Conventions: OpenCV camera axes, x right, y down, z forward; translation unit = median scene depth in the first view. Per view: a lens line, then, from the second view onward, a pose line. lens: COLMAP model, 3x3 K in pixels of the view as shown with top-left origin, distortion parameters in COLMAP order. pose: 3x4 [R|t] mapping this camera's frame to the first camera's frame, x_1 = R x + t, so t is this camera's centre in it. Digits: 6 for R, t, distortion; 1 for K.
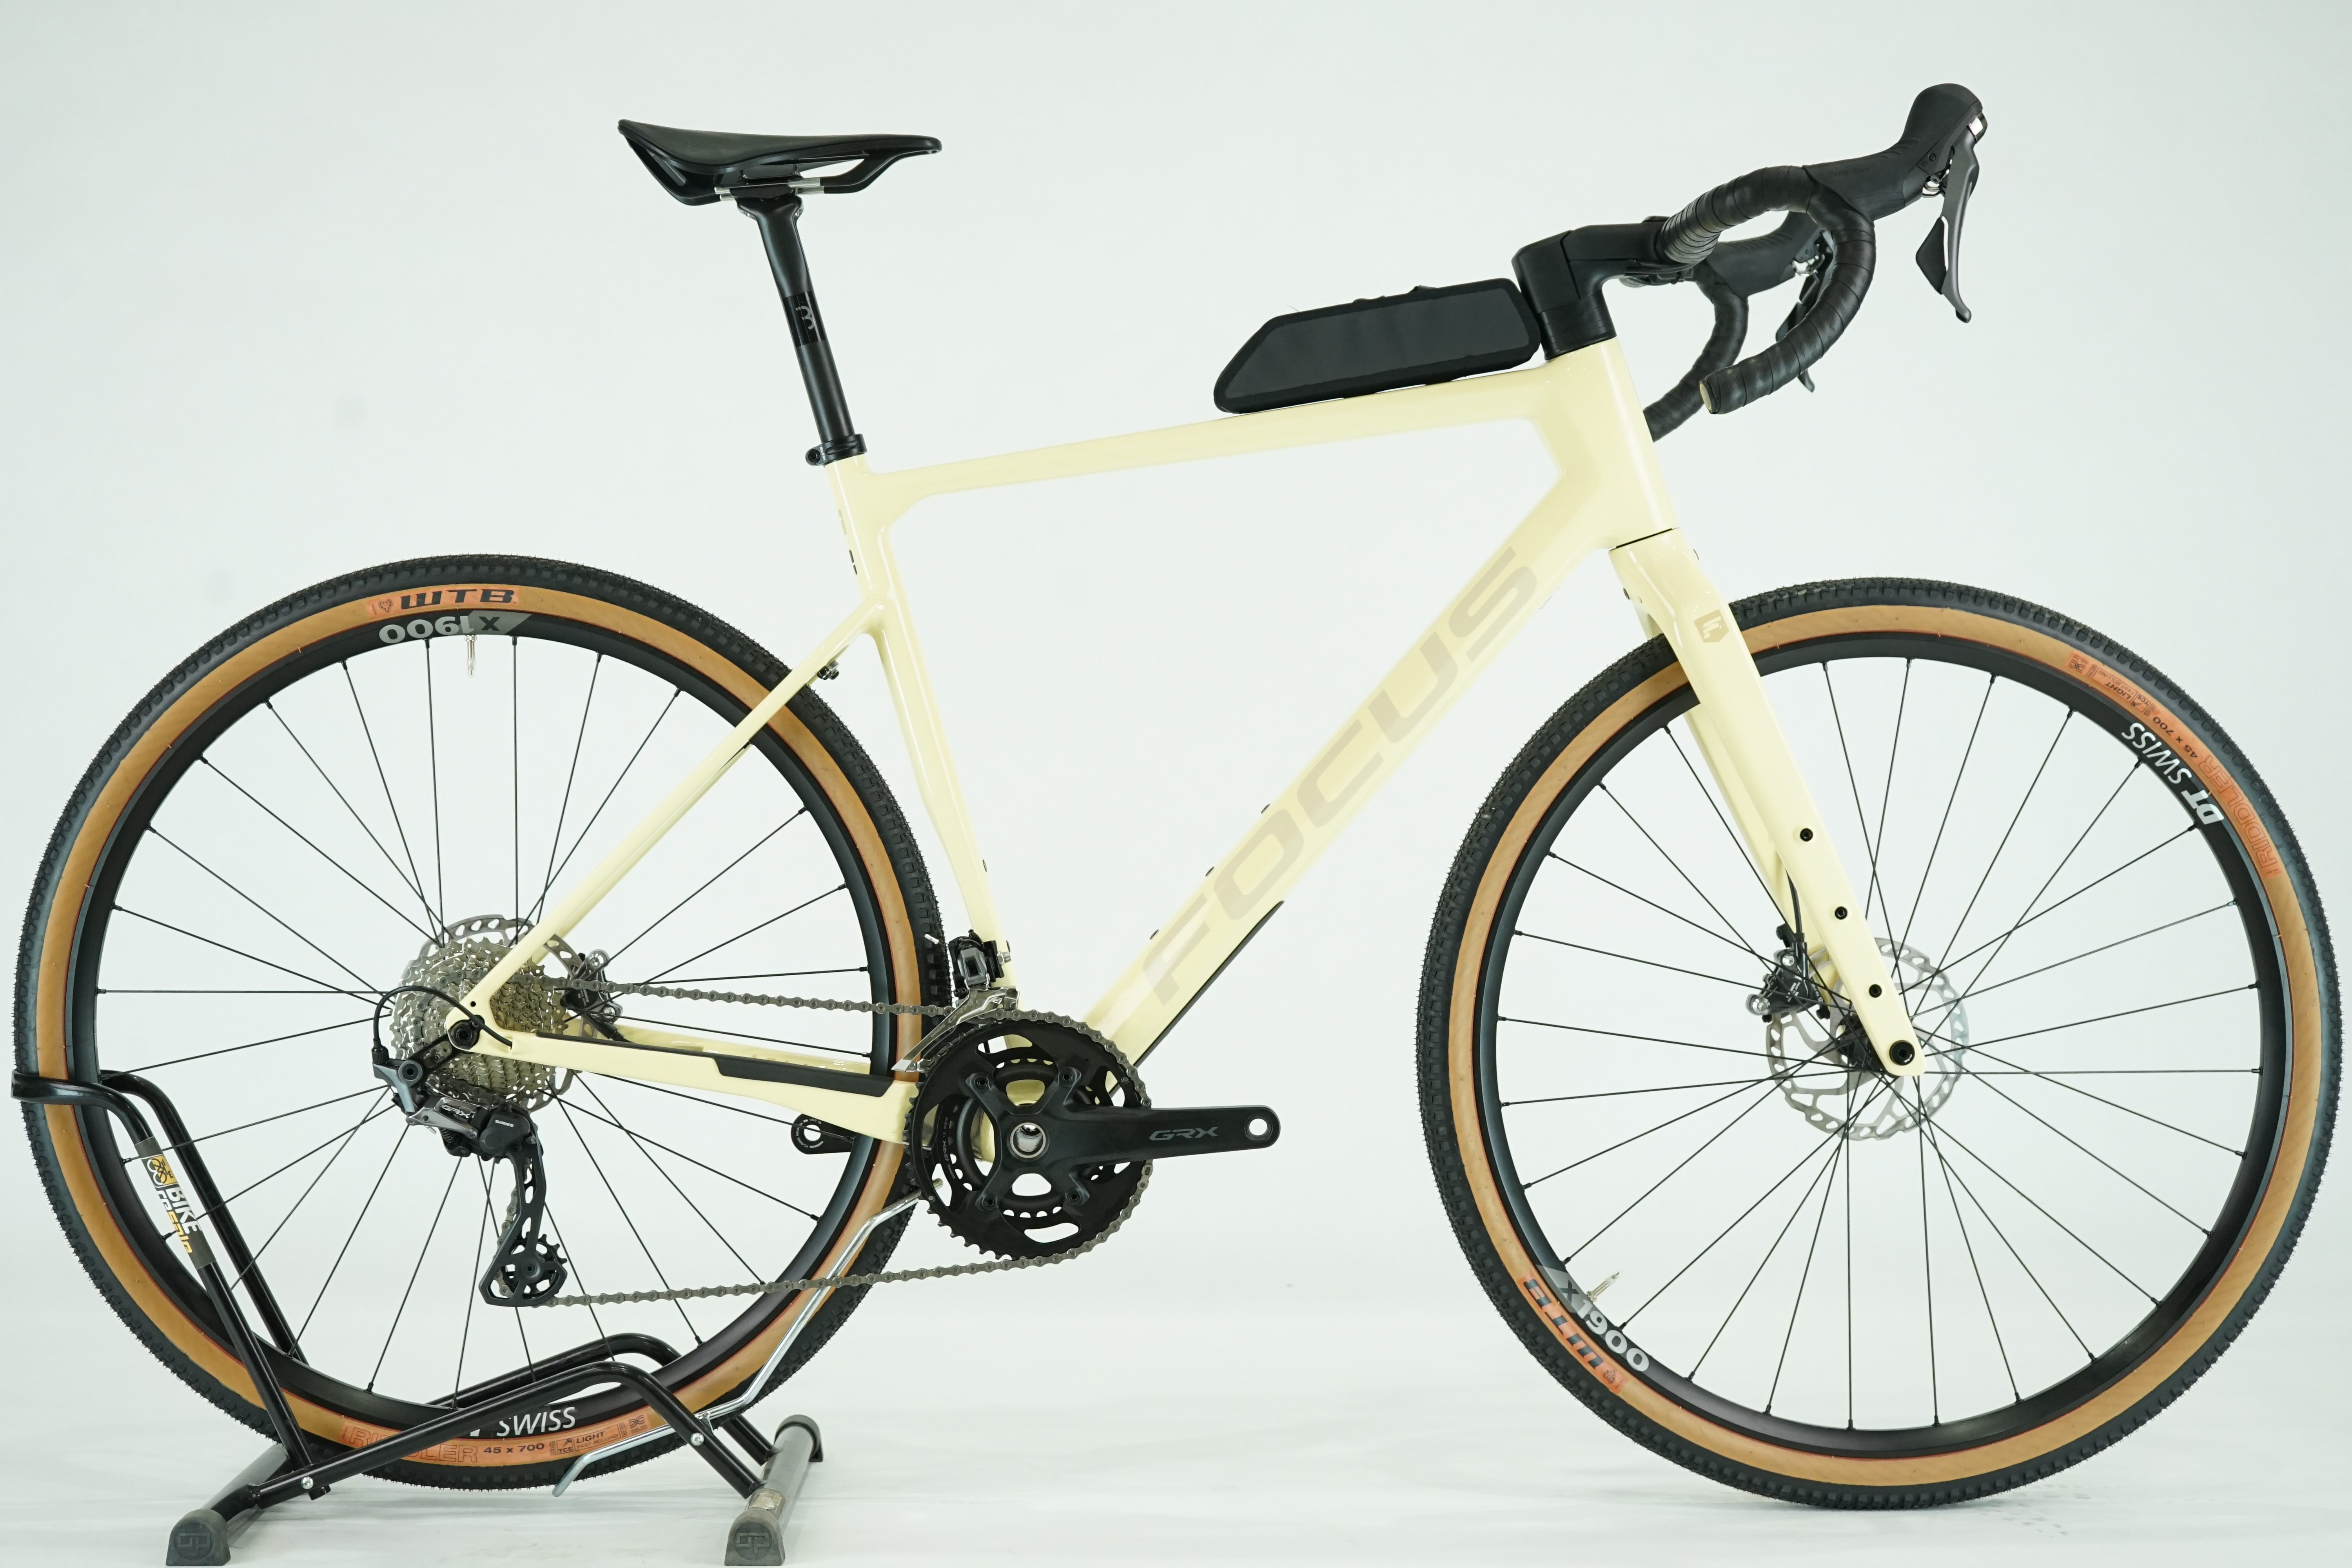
lens RADIAL K [[3772.0, 0, 1176.0], [0, 3772.0, 784.0], [0, 0, 1]] dist [-0.037082, -0.042914]
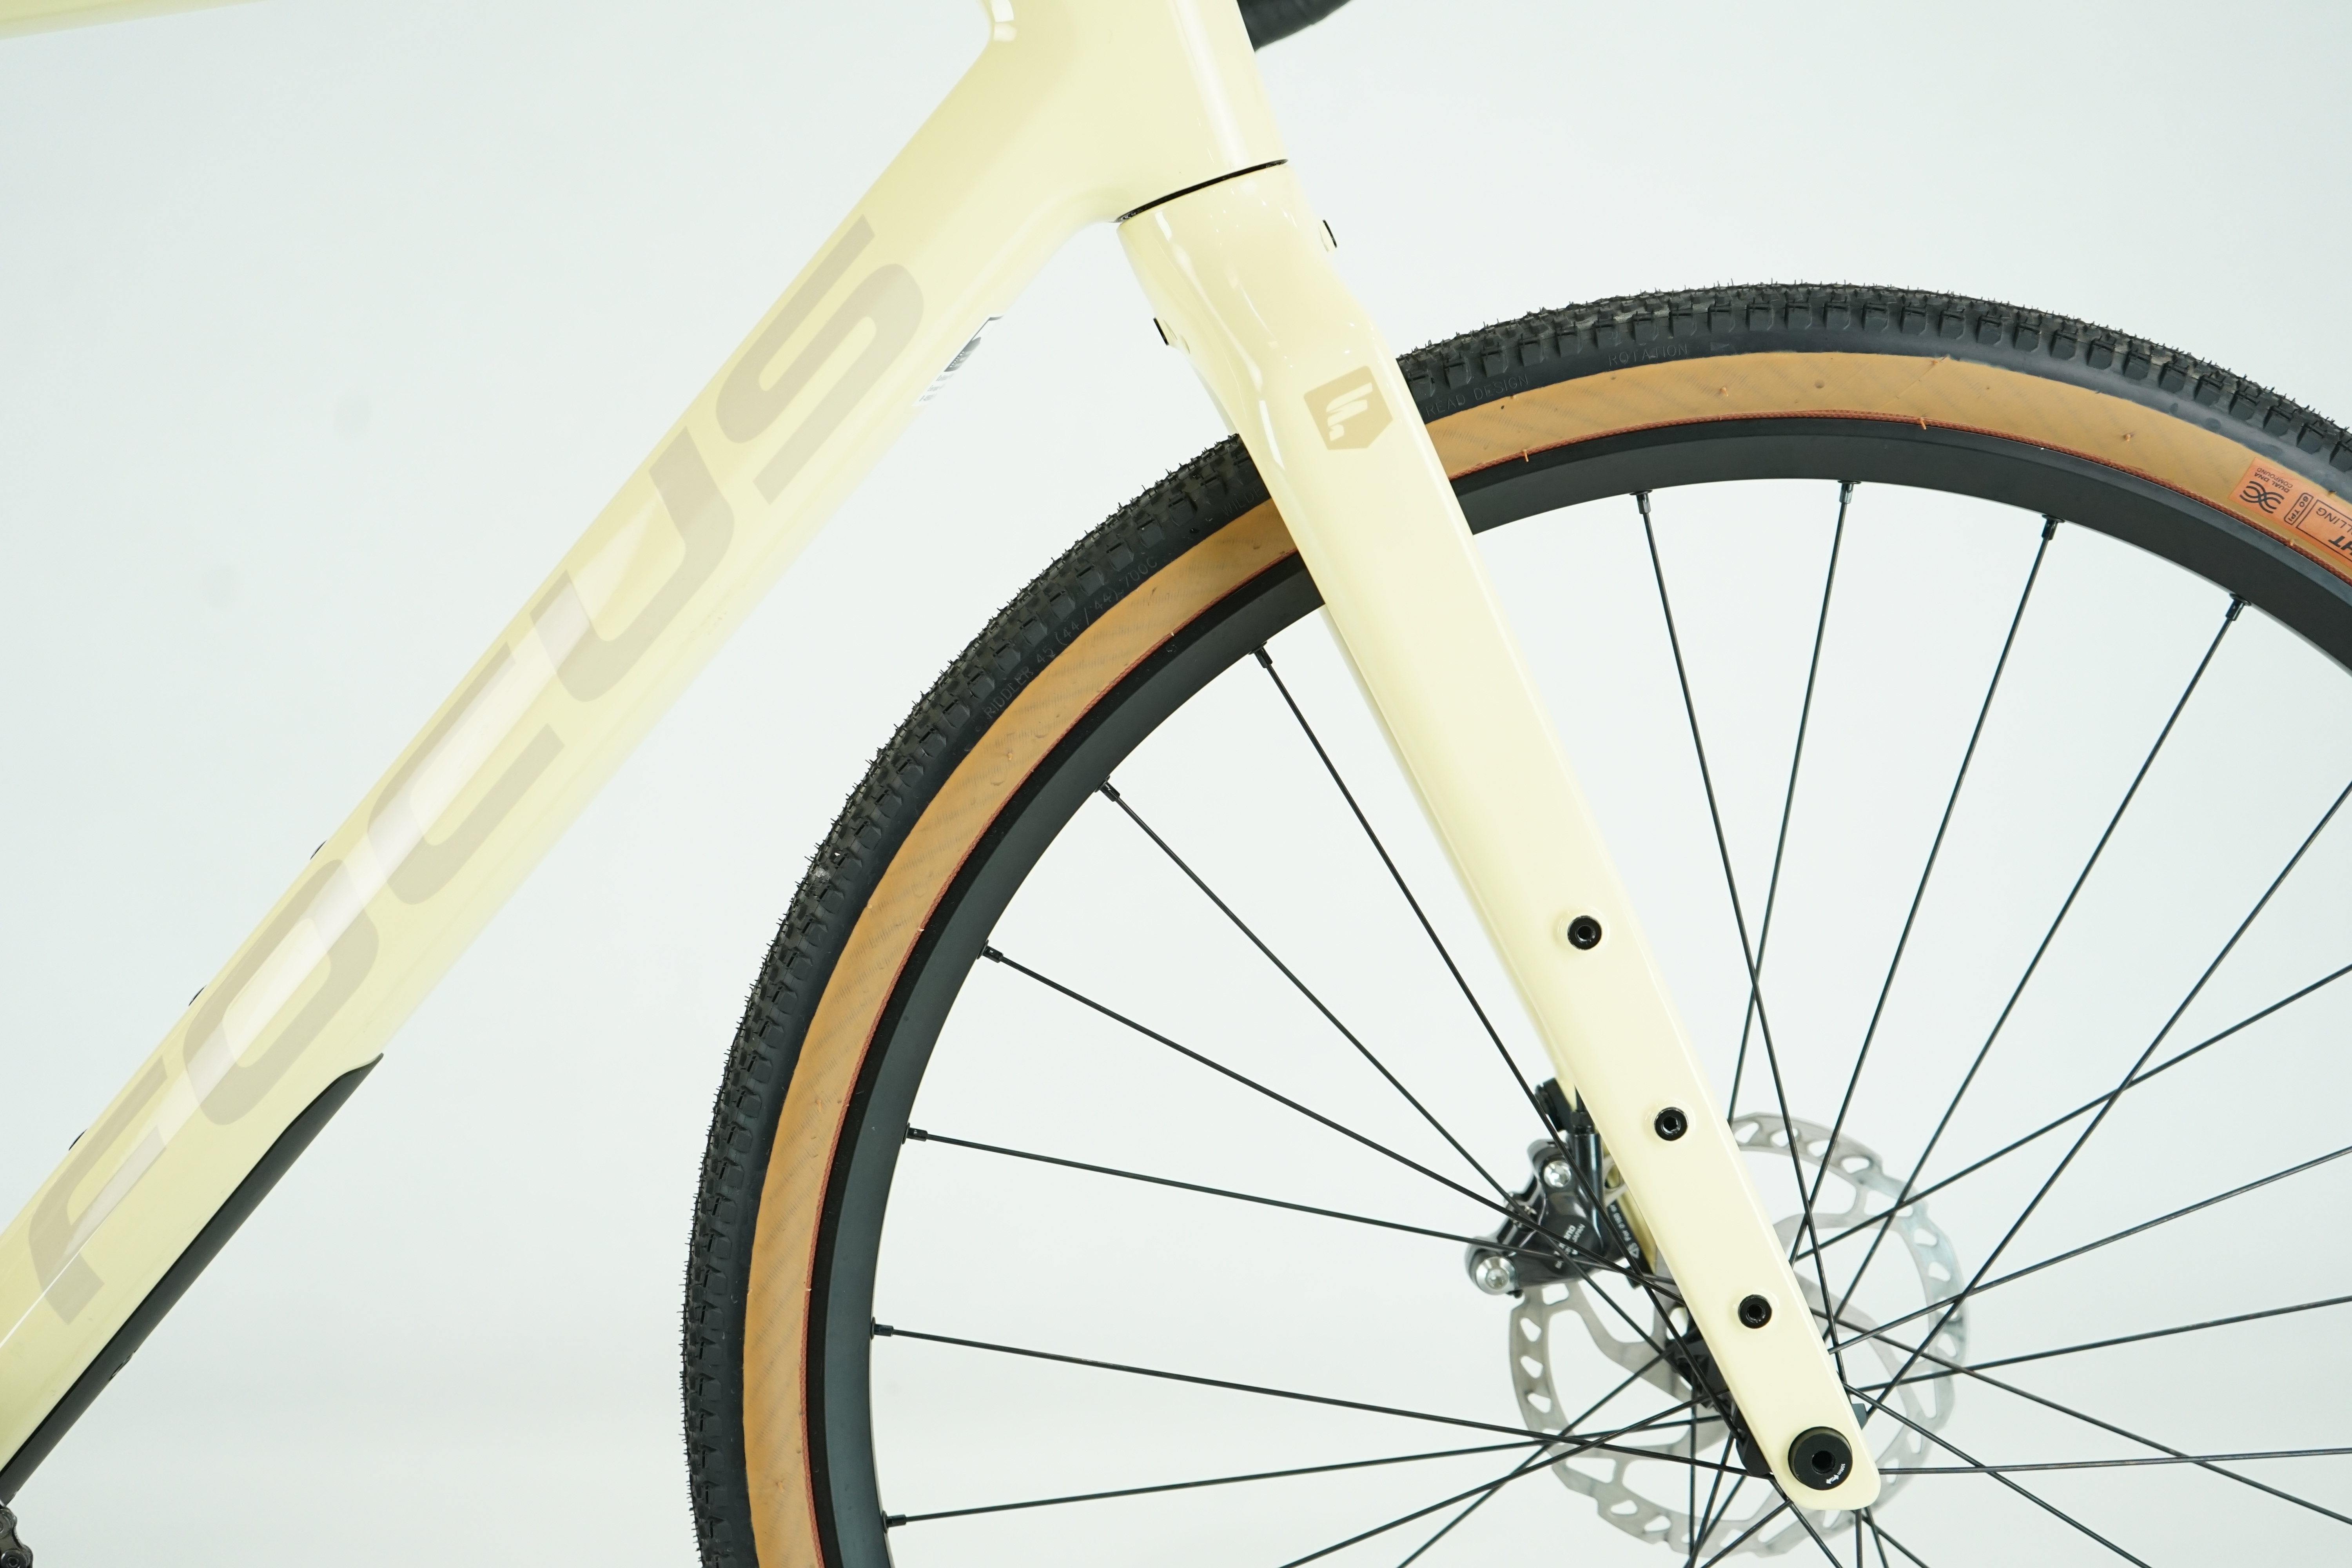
lens RADIAL K [[2778.3, 0, 1176.0], [0, 2778.3, 784.0], [0, 0, 1]] dist [0.003638, 0.004555]
pose [[0.999593, -0.005985, -0.027899, 0.131424], [0.008566, 0.995600, 0.093318, -0.029900], [0.027218, -0.093519, 0.995245, 0.702706]]
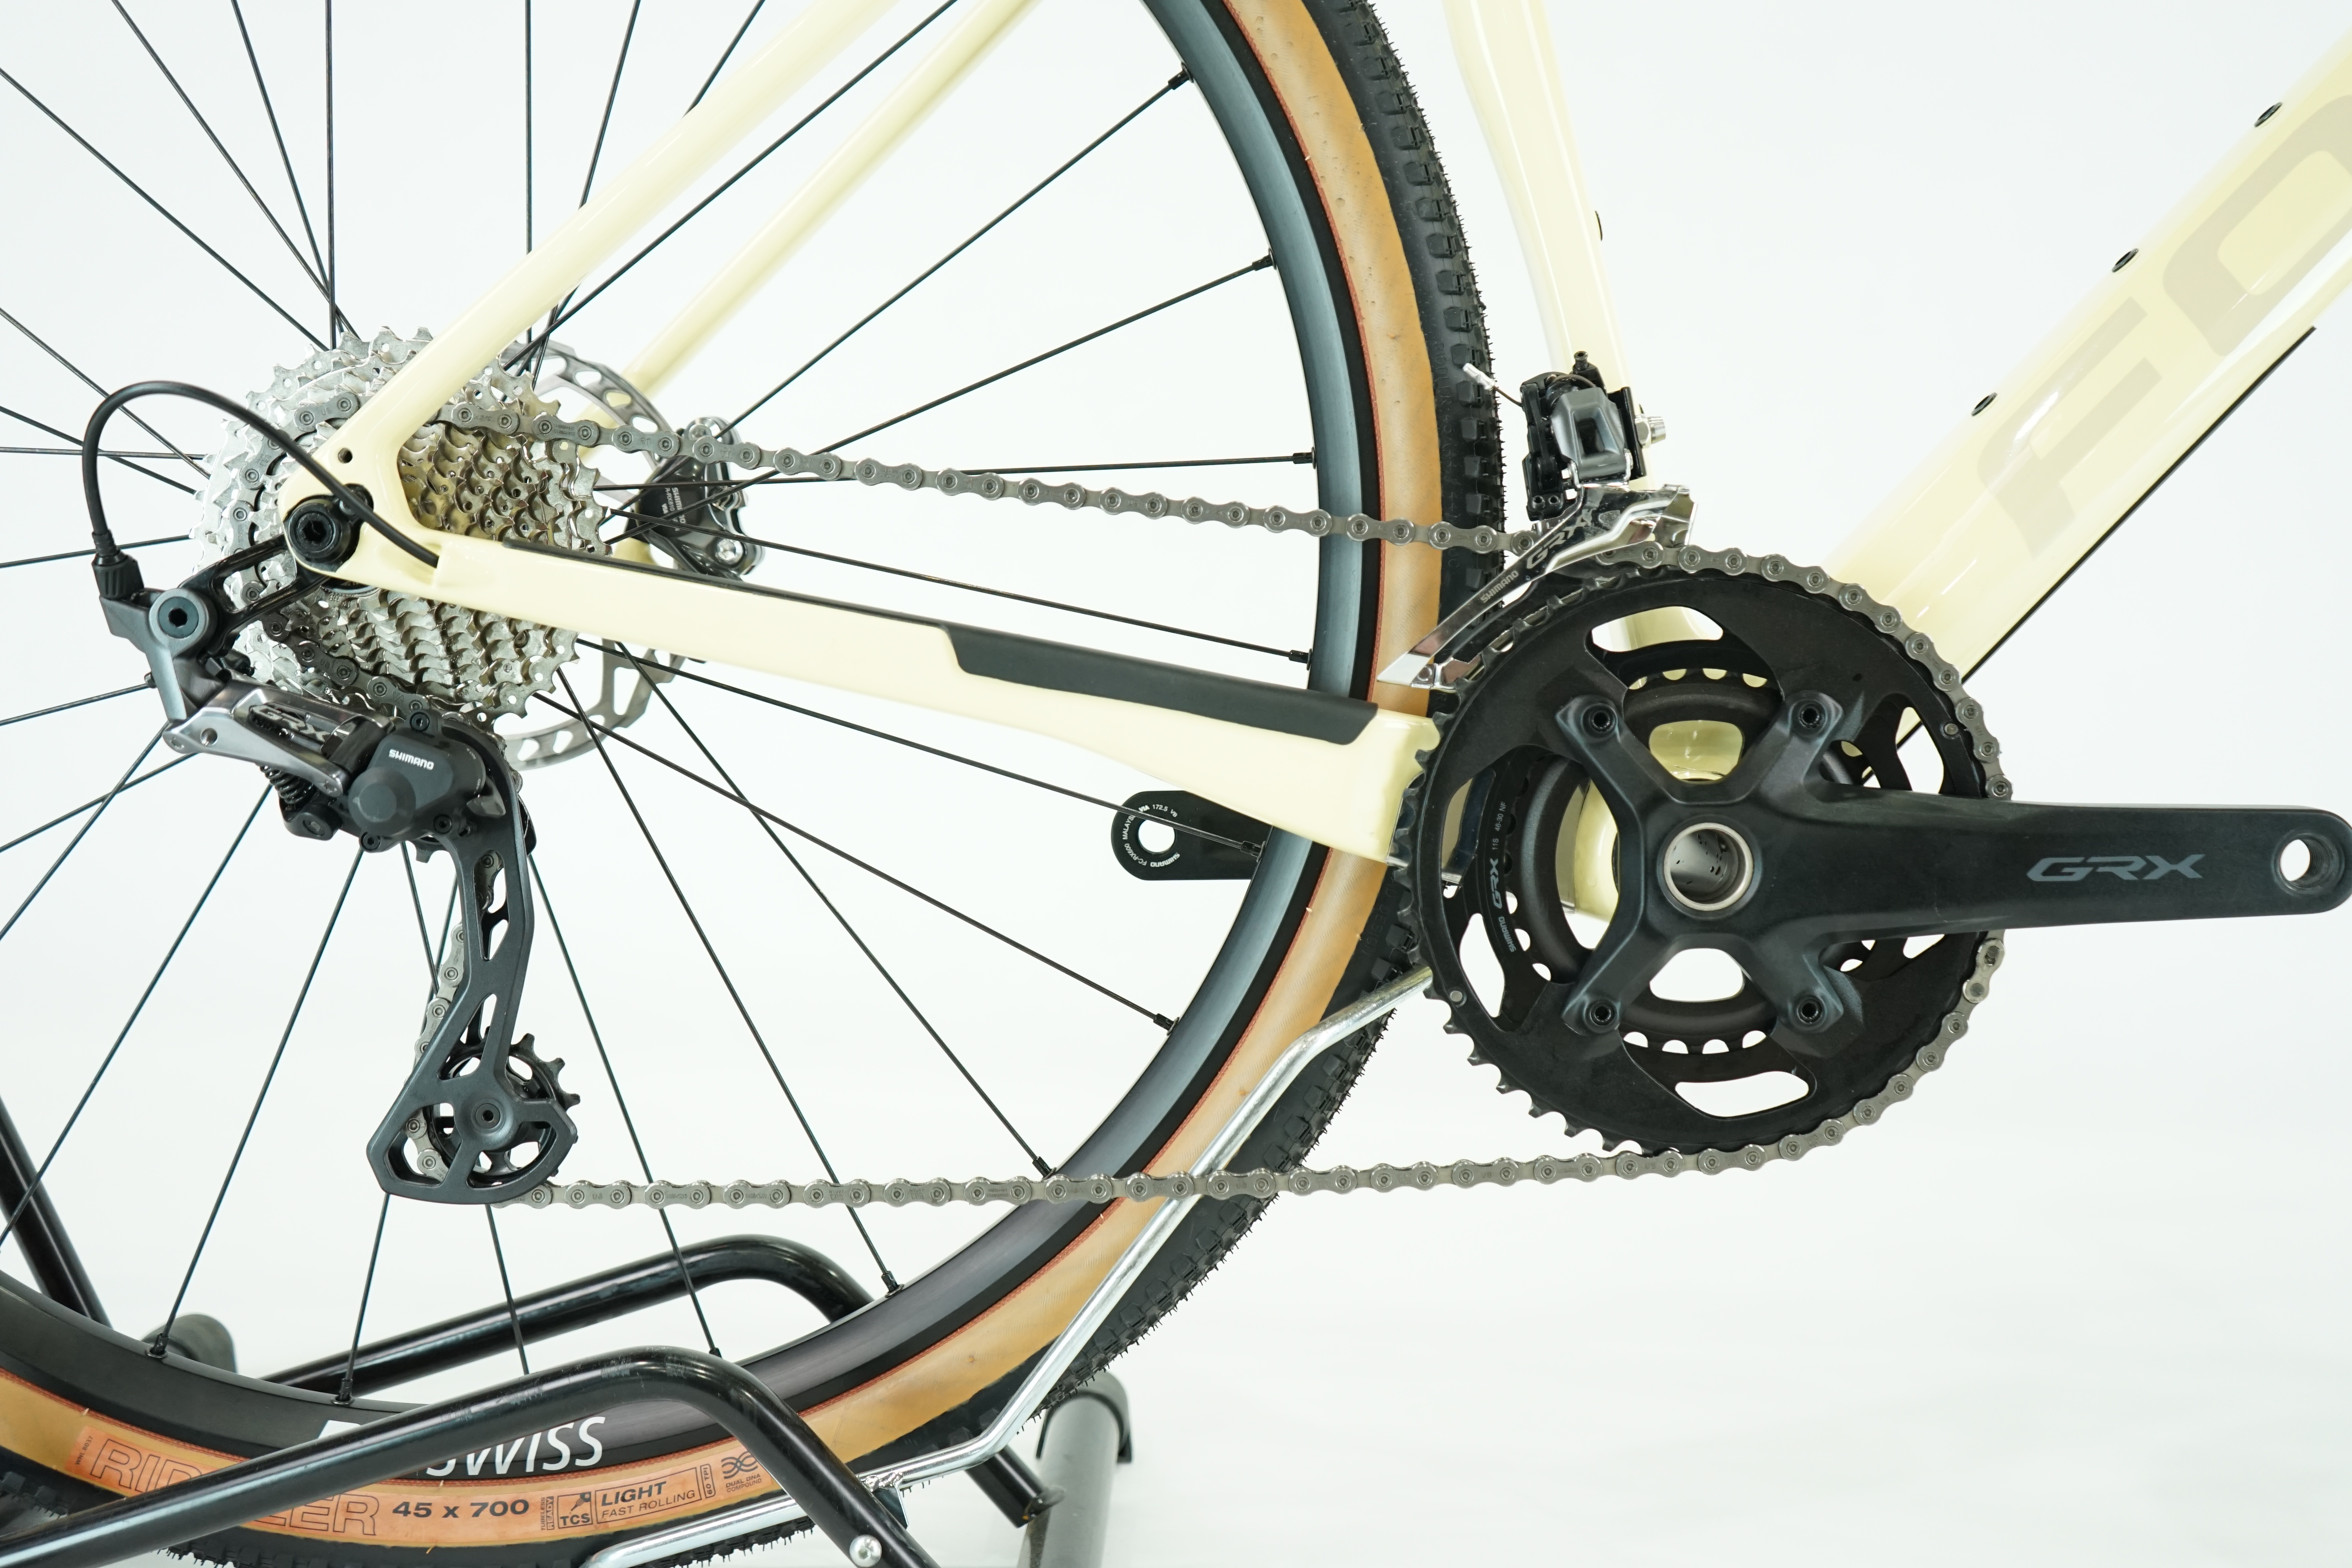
lens RADIAL K [[2087.9, 0, 1176.0], [0, 2087.9, 784.0], [0, 0, 1]] dist [0.002196, 0.000273]
pose [[0.998184, 0.047211, -0.037407, -0.087770], [-0.045790, 0.998229, 0.037970, 0.079228], [0.039133, -0.036188, 0.998579, 0.769052]]
